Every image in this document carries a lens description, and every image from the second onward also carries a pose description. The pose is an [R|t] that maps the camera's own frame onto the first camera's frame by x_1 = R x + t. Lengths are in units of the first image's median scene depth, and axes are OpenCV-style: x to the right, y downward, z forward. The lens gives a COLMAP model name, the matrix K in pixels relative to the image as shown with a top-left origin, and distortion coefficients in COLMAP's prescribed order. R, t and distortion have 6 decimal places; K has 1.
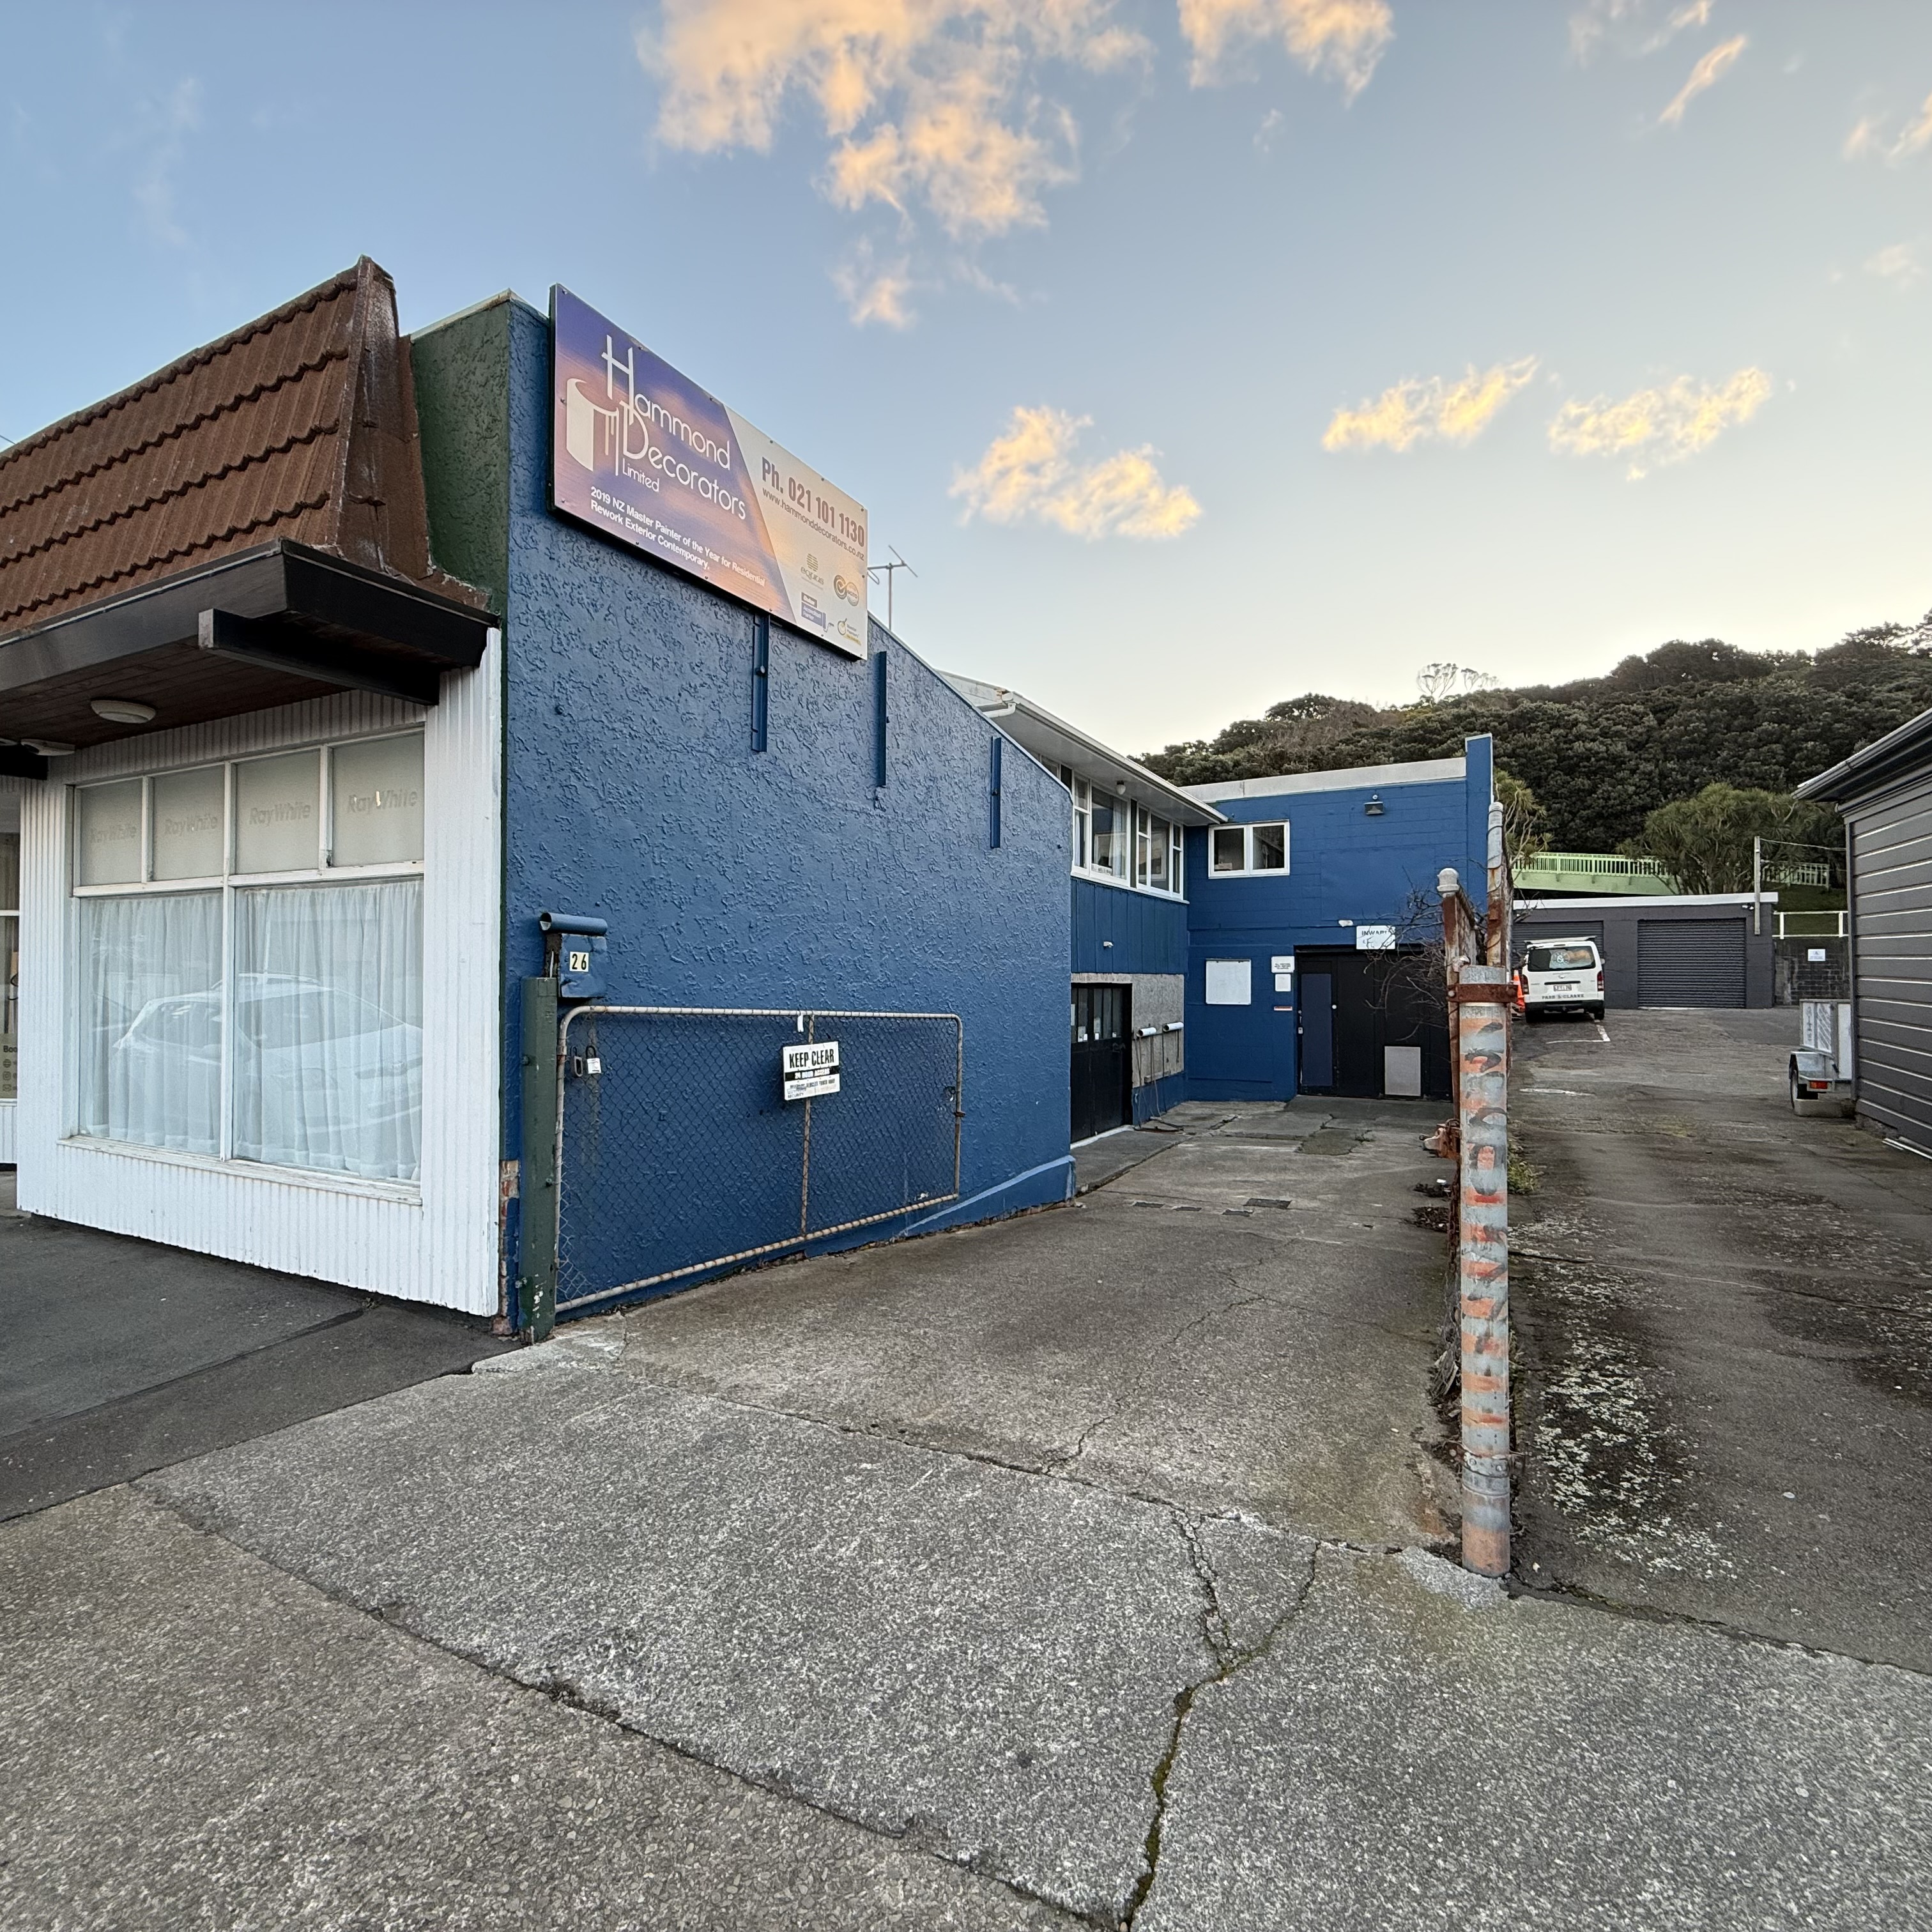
lens RADIAL K [[1023.3, 0, 960.8], [0, 1023.3, 965.0], [0, 0, 1]] dist [0.002233, -0.000968]
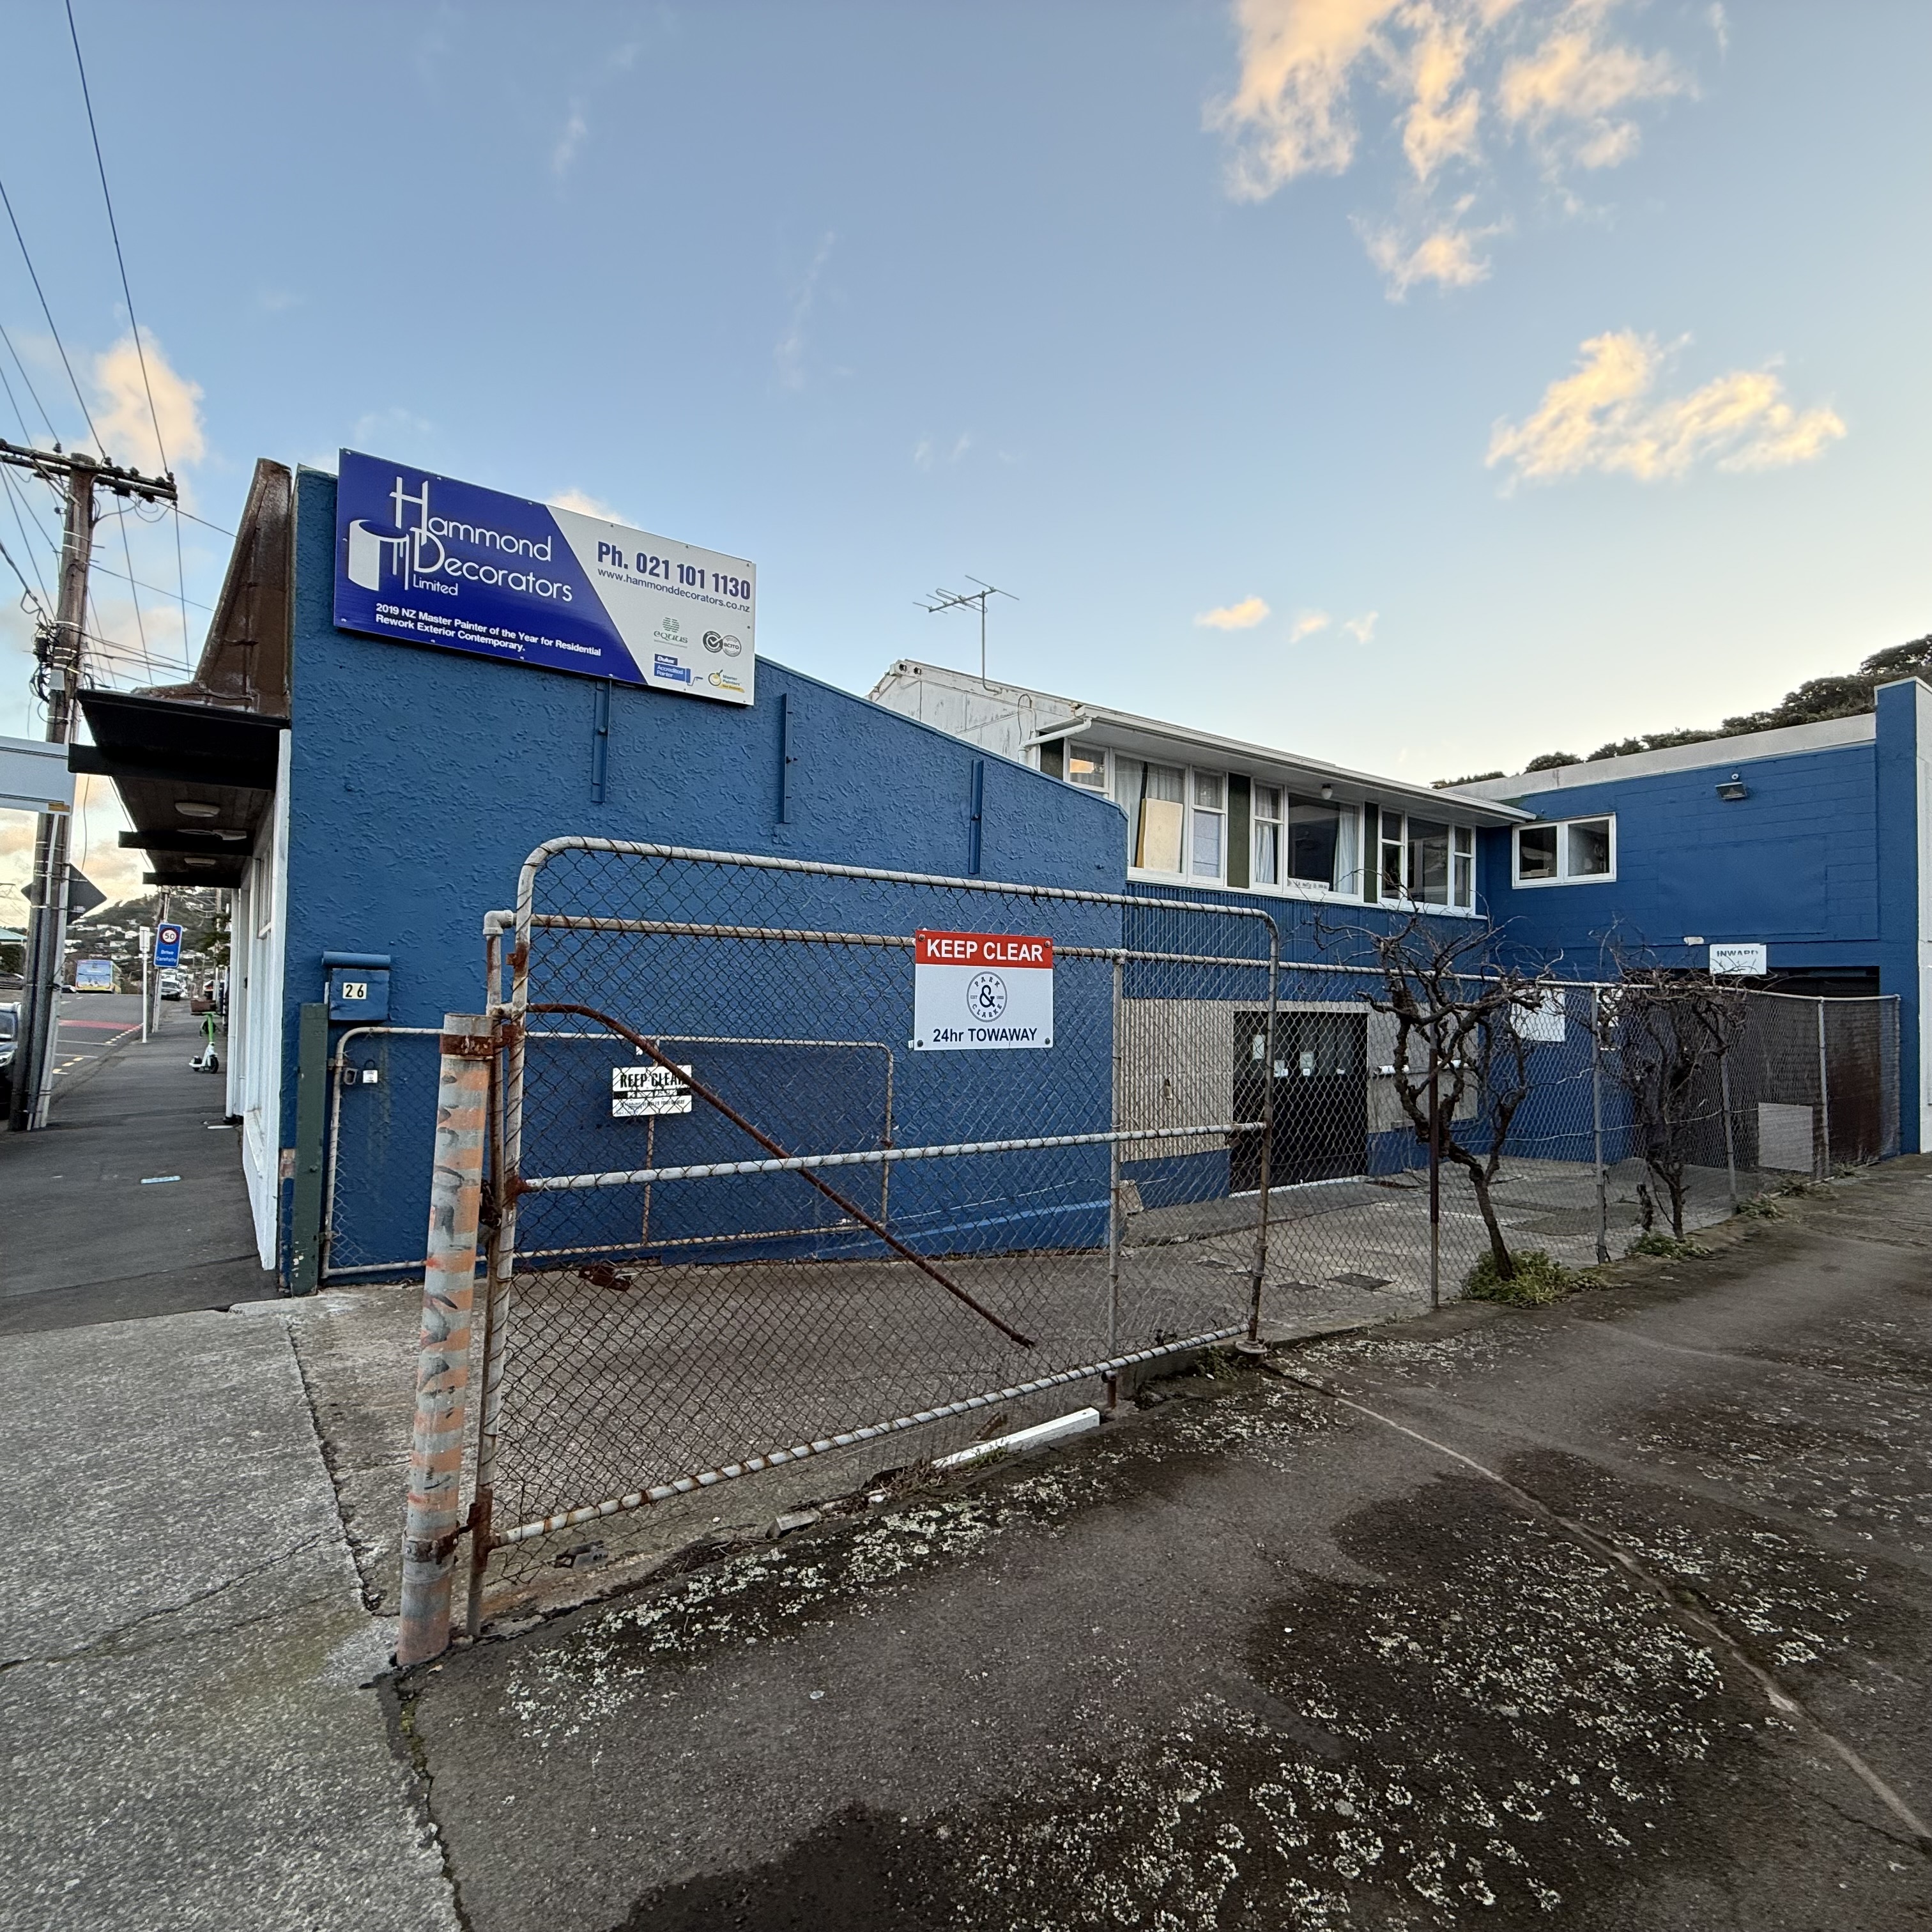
lens RADIAL K [[1023.3, 0, 962.2], [0, 1023.3, 965.4], [0, 0, 1]] dist [0.002233, -0.000968]
pose [[0.898178, 0.000422, -0.439632, 0.770076], [-0.008204, 0.999841, -0.015802, -0.019192], [0.439555, 0.017800, 0.898039, 0.203880]]
